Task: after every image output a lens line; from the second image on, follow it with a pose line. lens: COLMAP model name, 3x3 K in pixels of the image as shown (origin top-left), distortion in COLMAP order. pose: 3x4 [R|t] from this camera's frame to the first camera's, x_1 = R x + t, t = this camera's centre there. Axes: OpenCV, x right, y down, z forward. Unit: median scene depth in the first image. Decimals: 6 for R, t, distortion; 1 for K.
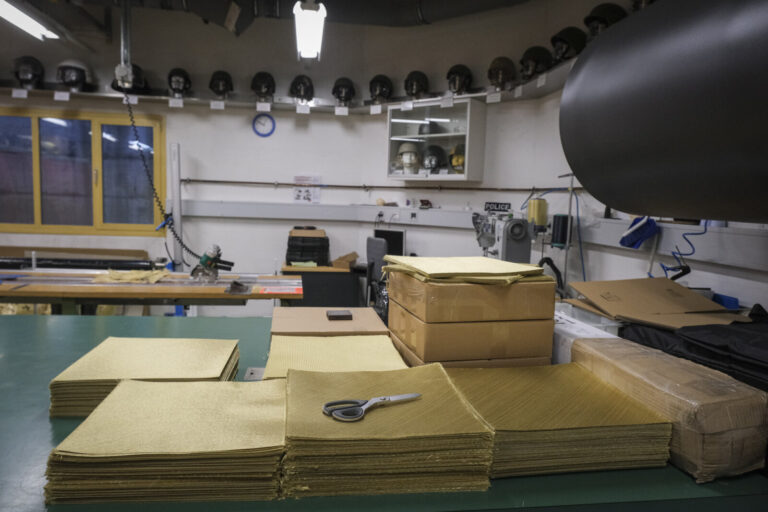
lens RADIAL K [[522.9, 0, 384.0], [0, 522.9, 256.0], [0, 0, 1]] dist [-0.012402, 0.001346]
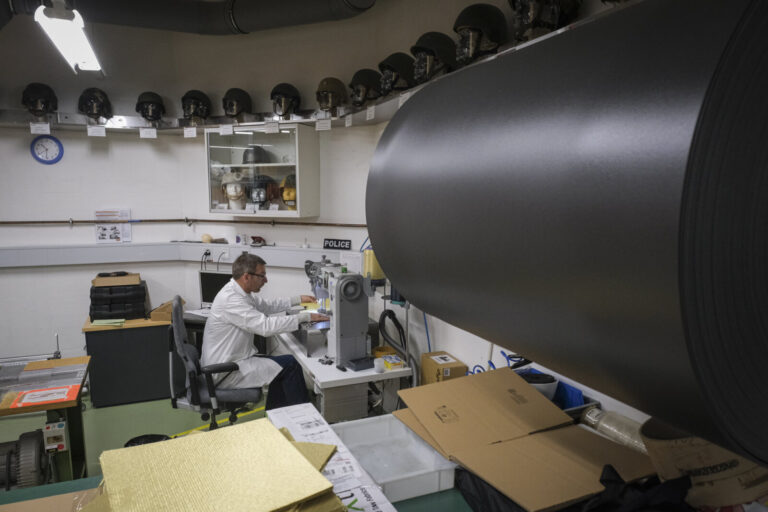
lens RADIAL K [[517.0, 0, 386.8], [0, 517.0, 266.3], [0, 0, 1]] dist [-0.015346, 0.001684]
pose [[0.966021, -0.063122, 0.250638, 0.070112], [0.054156, 0.997627, 0.042517, -0.084591], [-0.252727, -0.027499, 0.967147, 0.111009]]
